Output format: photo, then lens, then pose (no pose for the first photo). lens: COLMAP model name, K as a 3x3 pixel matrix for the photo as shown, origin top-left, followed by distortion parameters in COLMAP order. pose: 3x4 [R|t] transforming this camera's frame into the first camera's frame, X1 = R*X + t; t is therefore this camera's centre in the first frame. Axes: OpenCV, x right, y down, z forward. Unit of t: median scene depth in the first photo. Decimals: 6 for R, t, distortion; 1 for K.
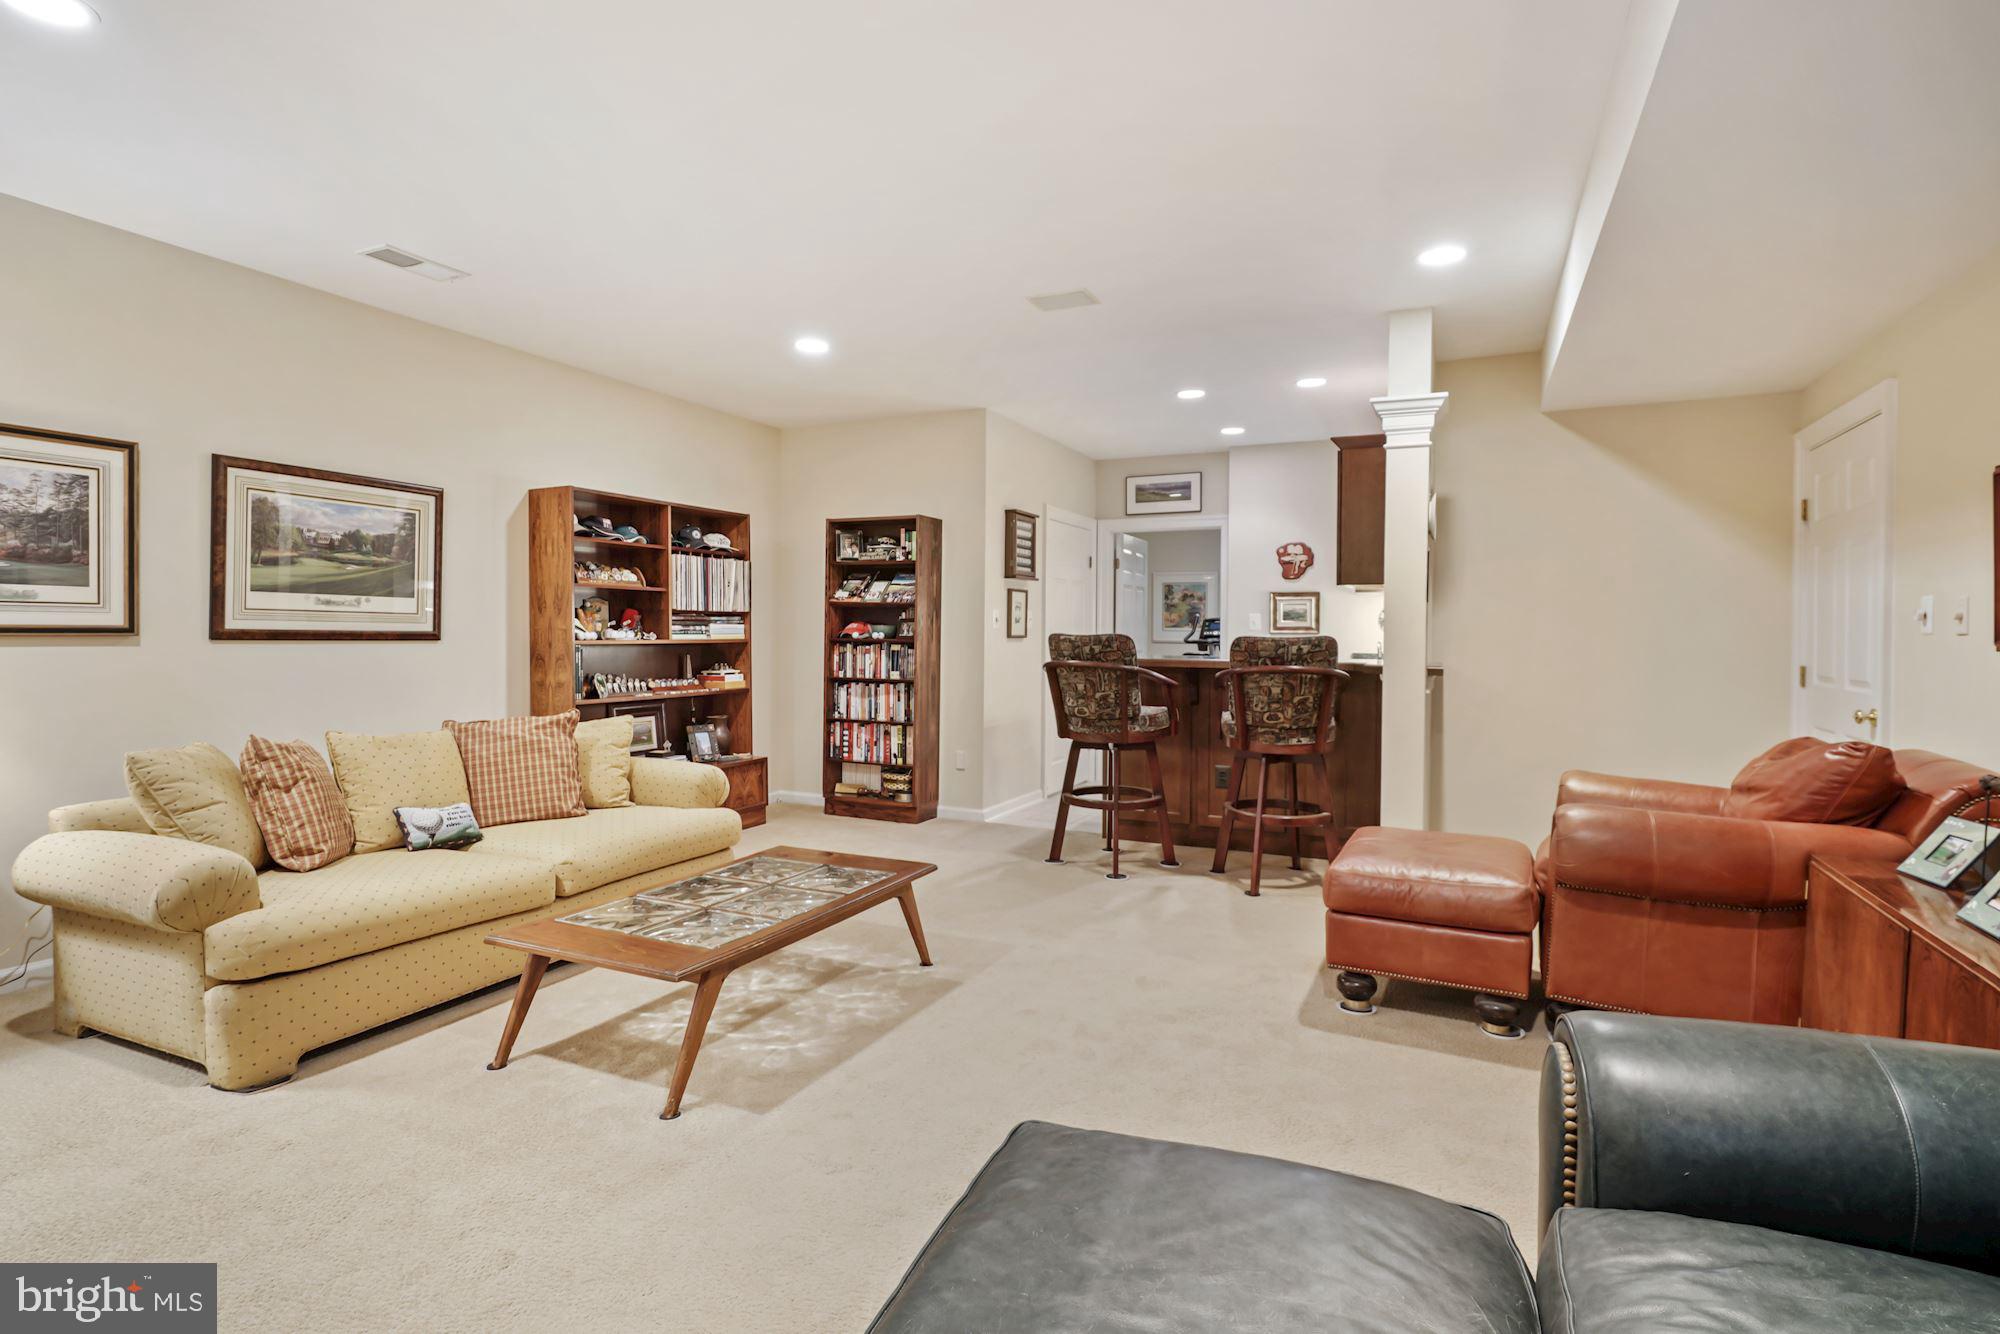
lens RADIAL K [[986.7, 0, 997.6], [0, 986.7, 647.8], [0, 0, 1]] dist [-0.004279, 0.001278]
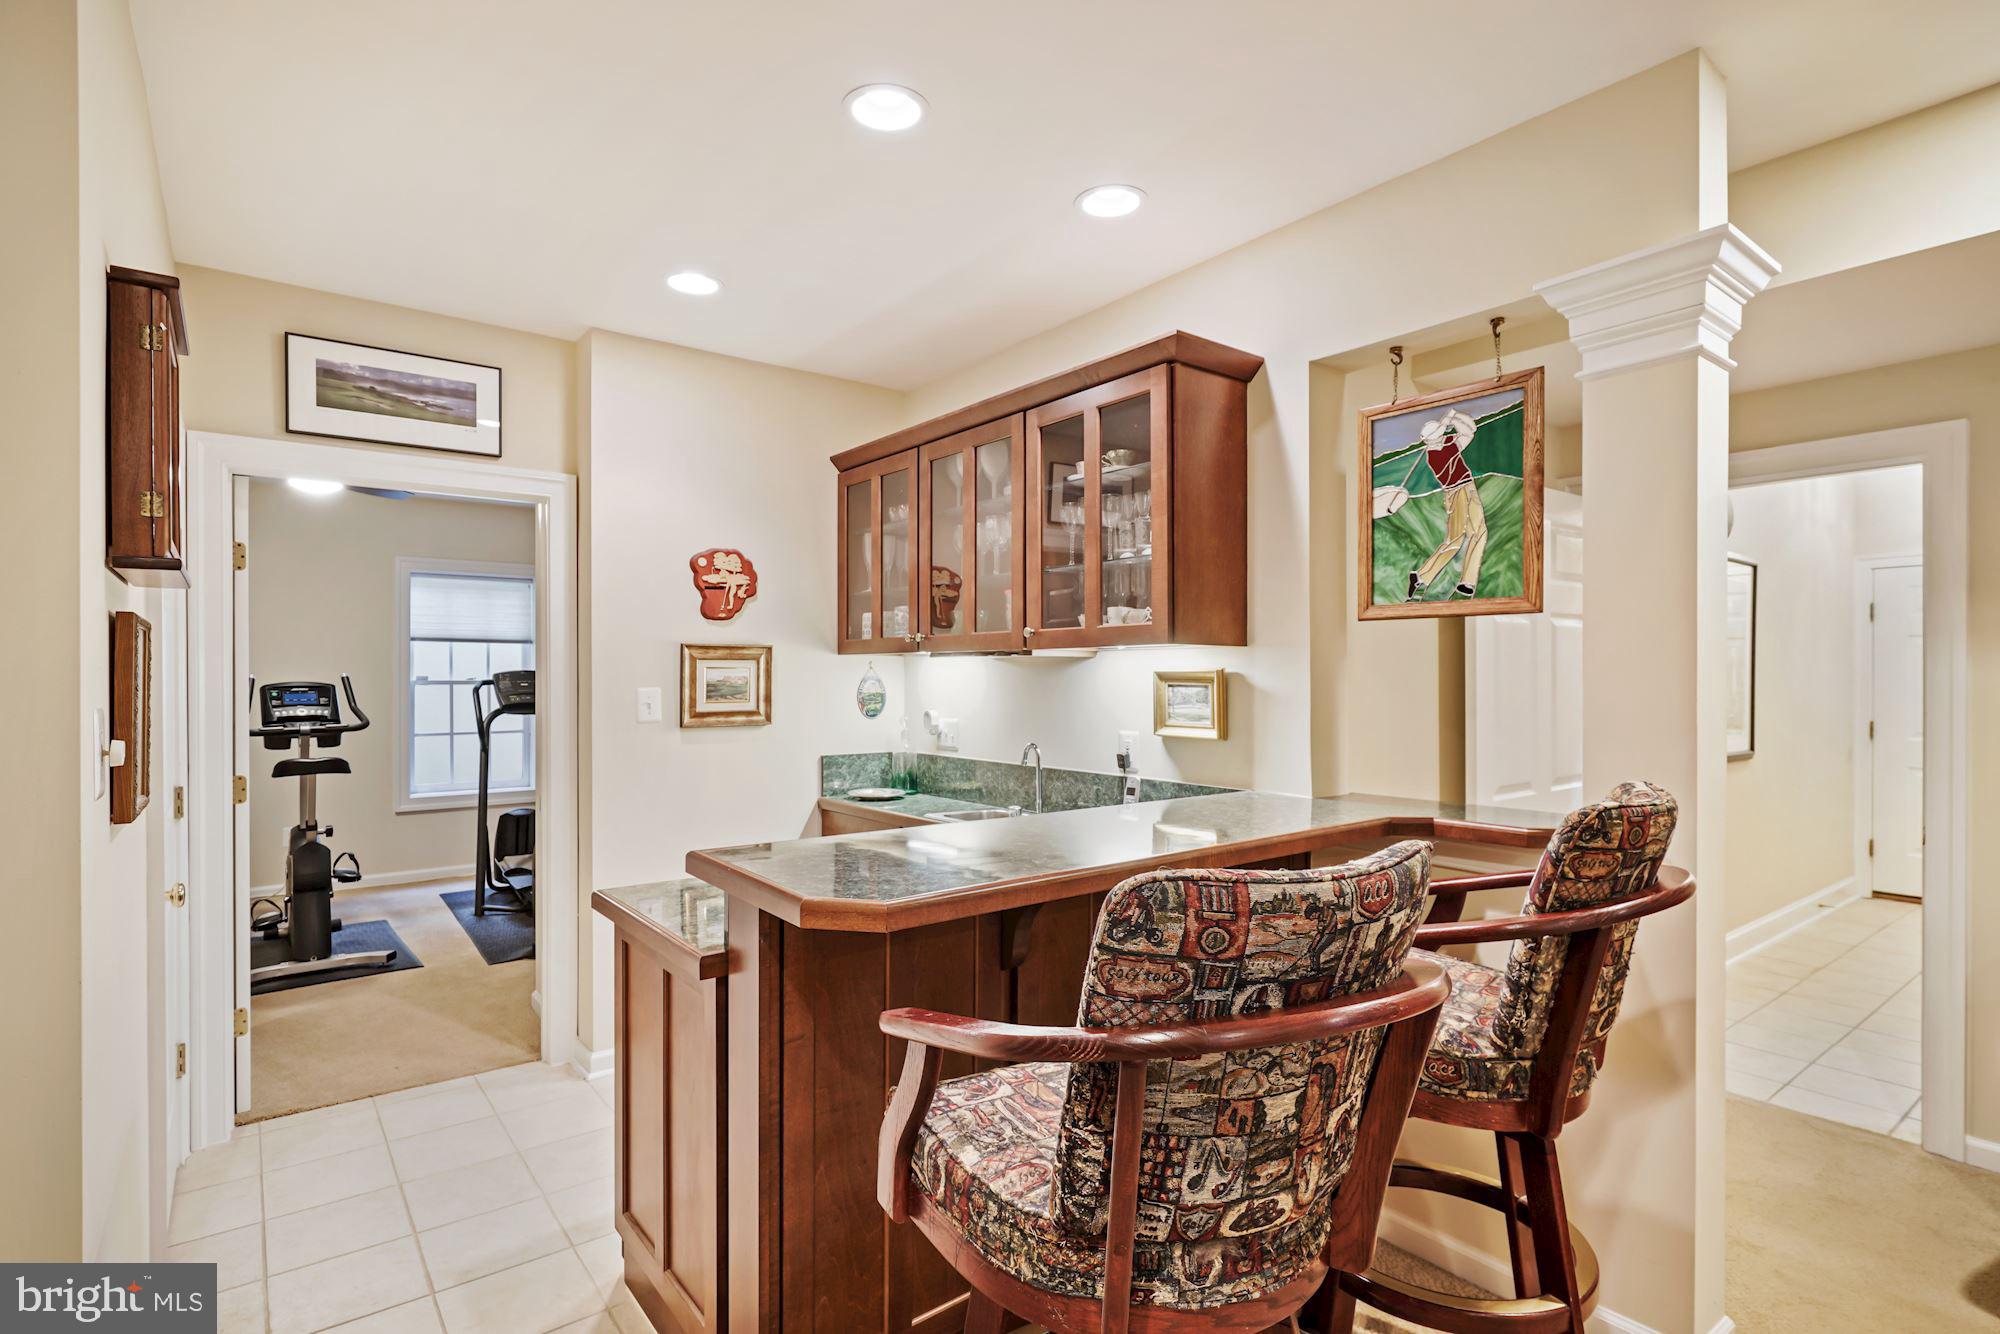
lens RADIAL K [[986.7, 0, 983.4], [0, 986.7, 687.6], [0, 0, 1]] dist [-0.004279, 0.001278]
pose [[0.469129, -0.016284, 0.882979, -0.103578], [0.019564, 0.999776, 0.008044, -0.040801], [-0.882913, 0.013501, 0.469343, 0.727299]]
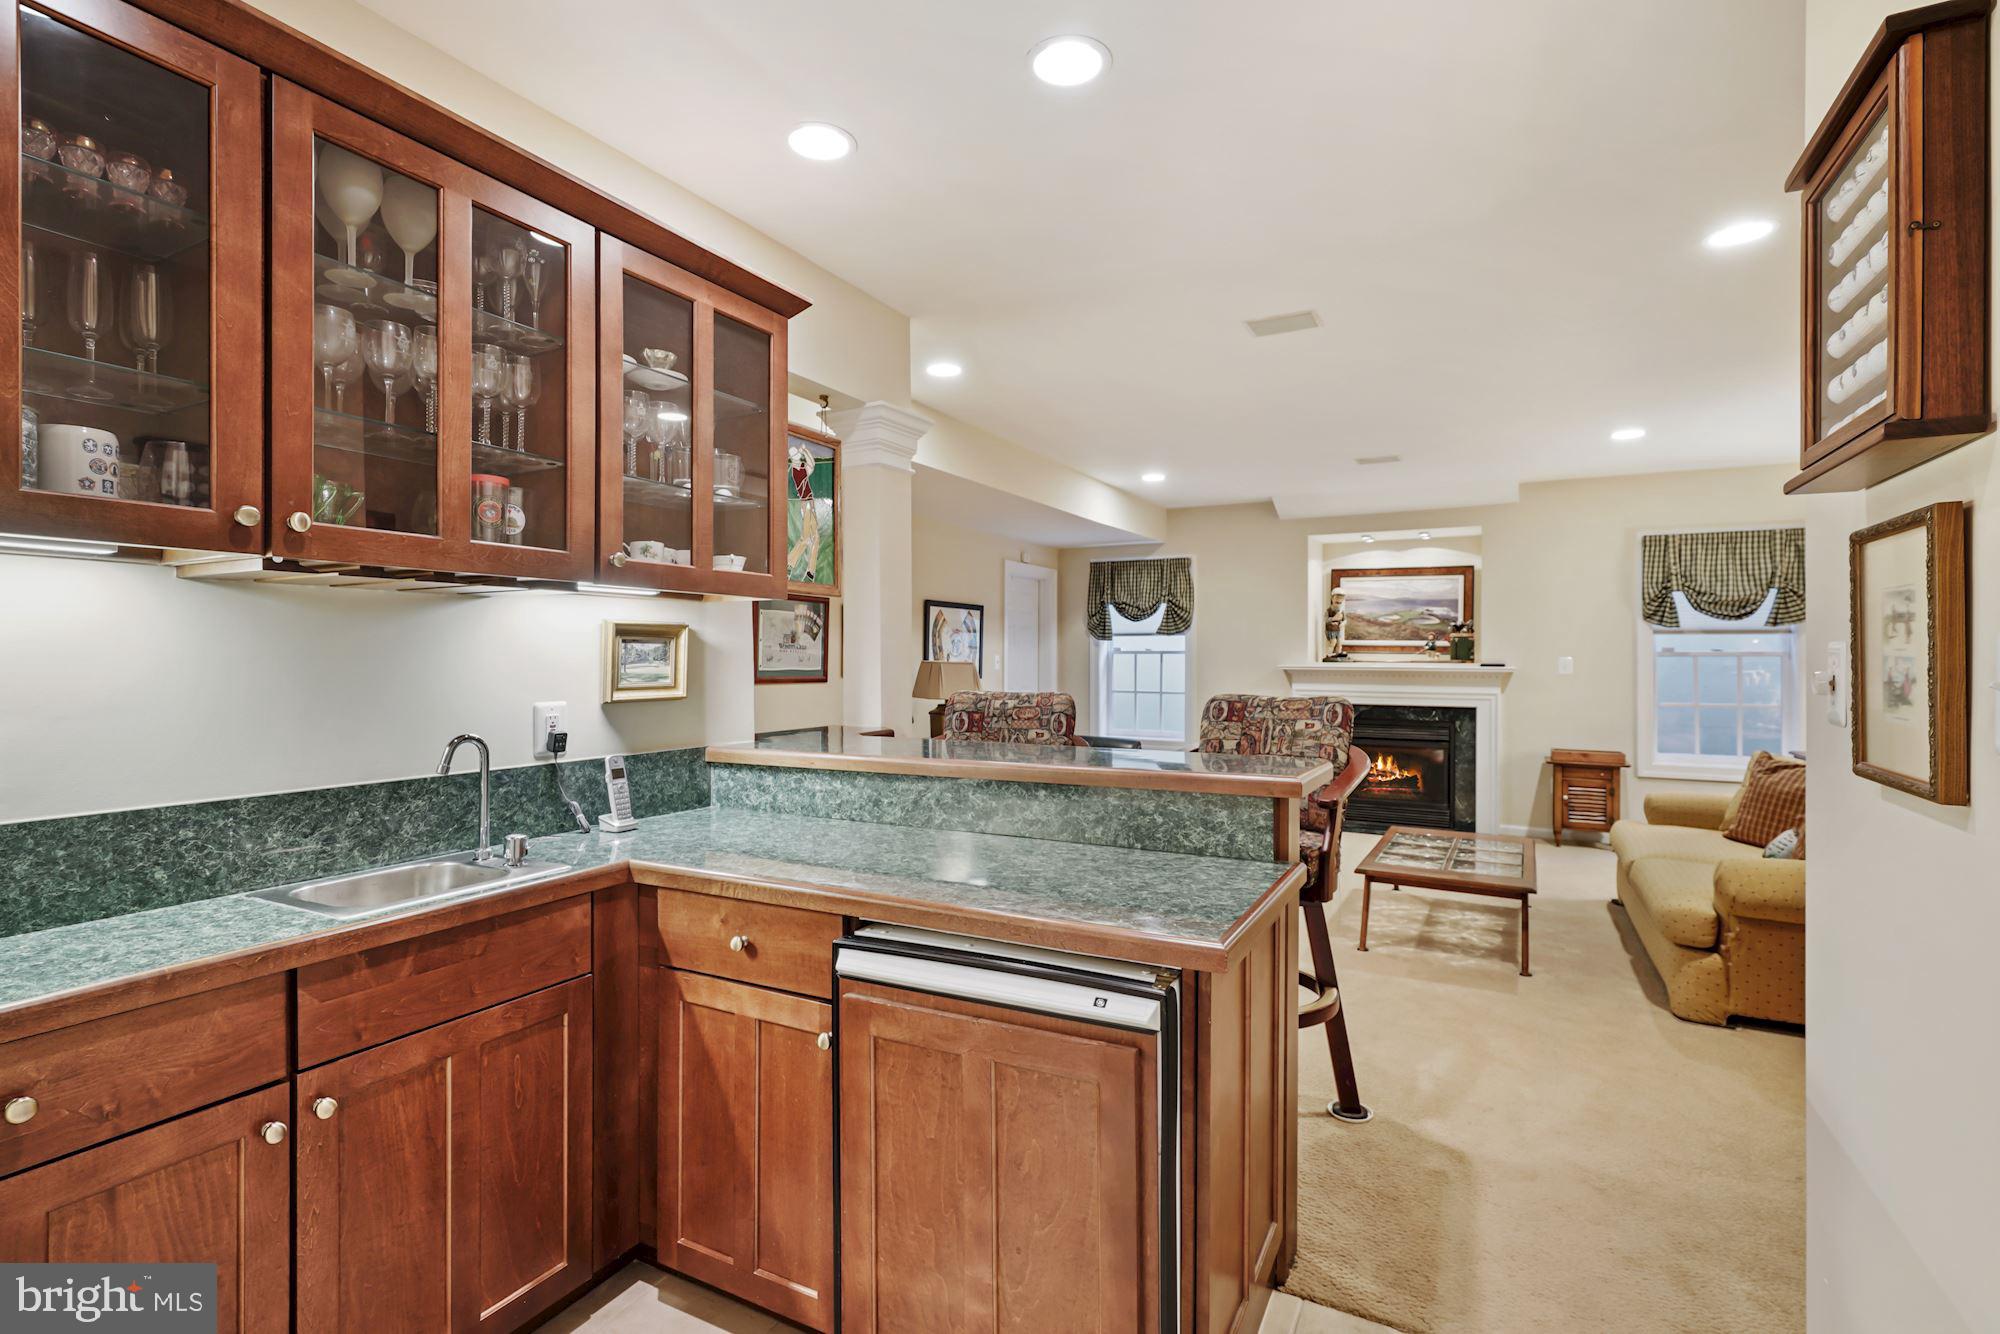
lens RADIAL K [[951.5, 0, 987.9], [0, 951.5, 661.2], [0, 0, 1]] dist [0.000450, 0.000021]
pose [[-0.998112, -0.008122, 0.060880, 0.184670], [-0.006773, 0.999728, 0.022332, -0.037726], [-0.061045, 0.021877, -0.997895, 1.239584]]
